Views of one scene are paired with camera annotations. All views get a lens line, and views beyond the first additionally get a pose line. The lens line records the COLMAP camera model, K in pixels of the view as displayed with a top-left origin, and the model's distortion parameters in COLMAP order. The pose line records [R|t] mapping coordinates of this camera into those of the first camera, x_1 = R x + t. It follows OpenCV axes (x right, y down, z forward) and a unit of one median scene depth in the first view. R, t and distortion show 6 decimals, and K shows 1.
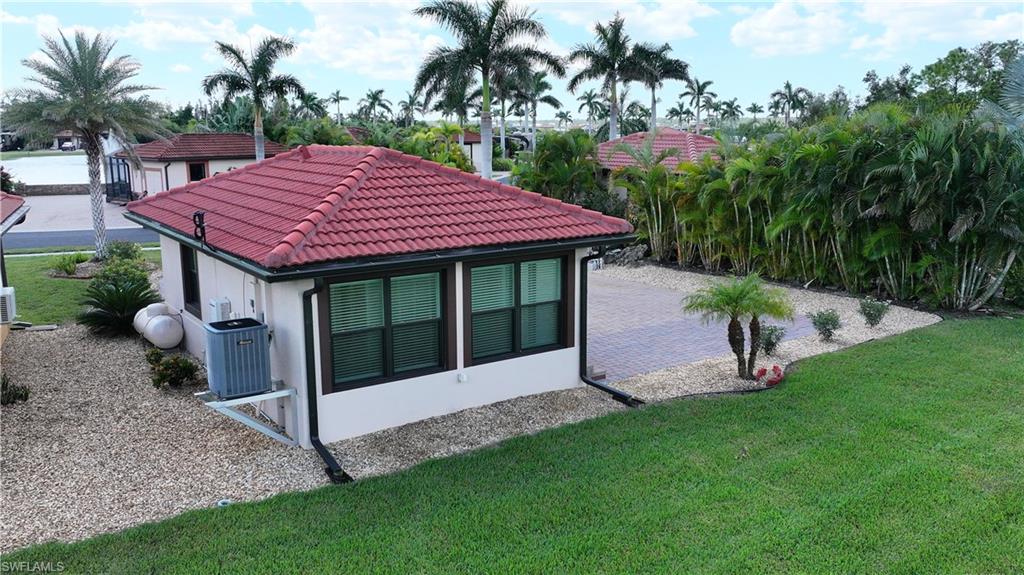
lens RADIAL K [[843.5, 0, 513.9], [0, 843.5, 295.1], [0, 0, 1]] dist [0.014545, -0.018235]
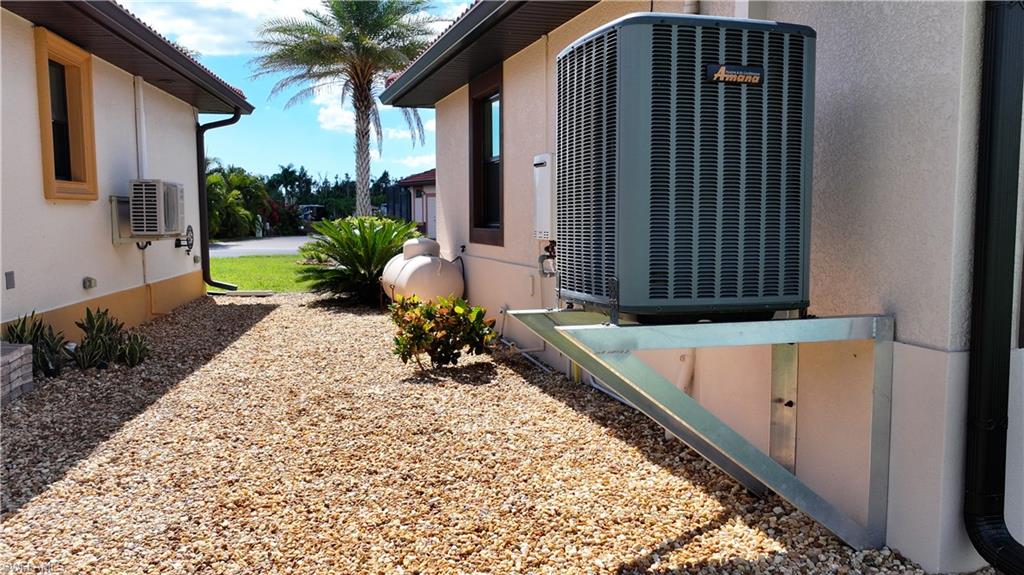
lens RADIAL K [[843.5, 0, 513.9], [0, 843.5, 295.1], [0, 0, 1]] dist [0.014545, -0.018235]
pose [[0.952825, 0.027937, -0.302231, -0.245228], [-0.057391, 0.994375, -0.089017, 0.112961], [0.298044, 0.102163, 0.949069, 0.618953]]
